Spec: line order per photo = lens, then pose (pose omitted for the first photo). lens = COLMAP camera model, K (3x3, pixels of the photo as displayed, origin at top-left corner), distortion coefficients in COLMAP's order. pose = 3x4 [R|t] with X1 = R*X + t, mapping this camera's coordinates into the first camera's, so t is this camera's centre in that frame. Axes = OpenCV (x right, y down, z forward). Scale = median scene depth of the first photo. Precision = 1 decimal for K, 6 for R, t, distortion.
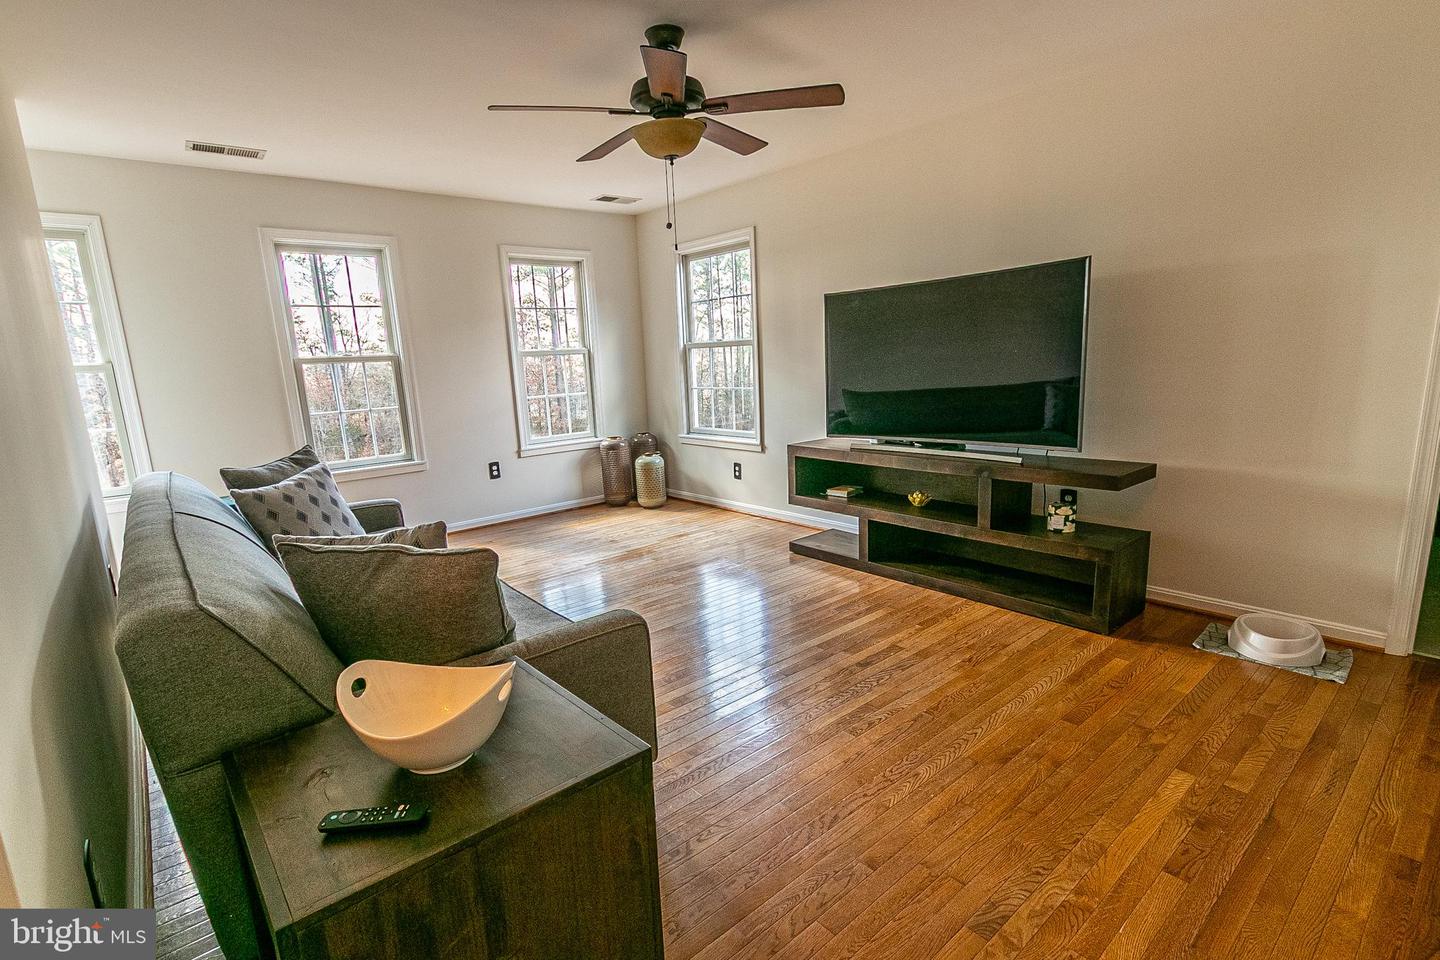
lens RADIAL K [[689.7, 0, 716.0], [0, 689.7, 496.0], [0, 0, 1]] dist [0.015150, -0.000039]
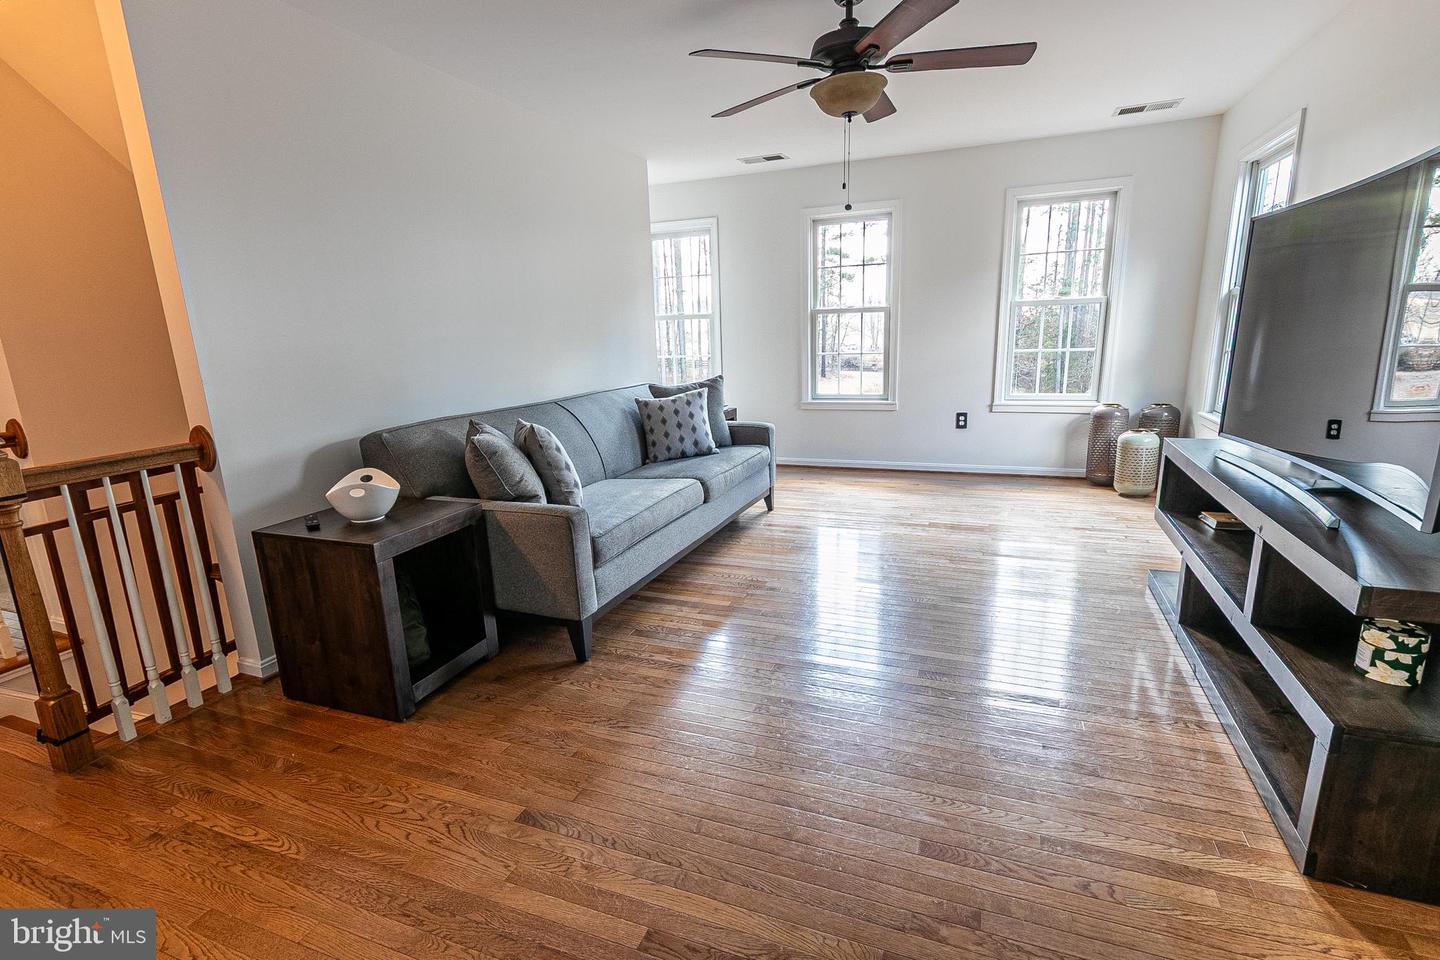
lens RADIAL K [[689.7, 0, 716.0], [0, 689.7, 496.0], [0, 0, 1]] dist [0.015150, -0.000039]
pose [[0.468113, 0.239497, -0.850595, 0.410184], [-0.166086, 0.969263, 0.181507, -0.054908], [0.867920, 0.056306, 0.493502, 0.189364]]
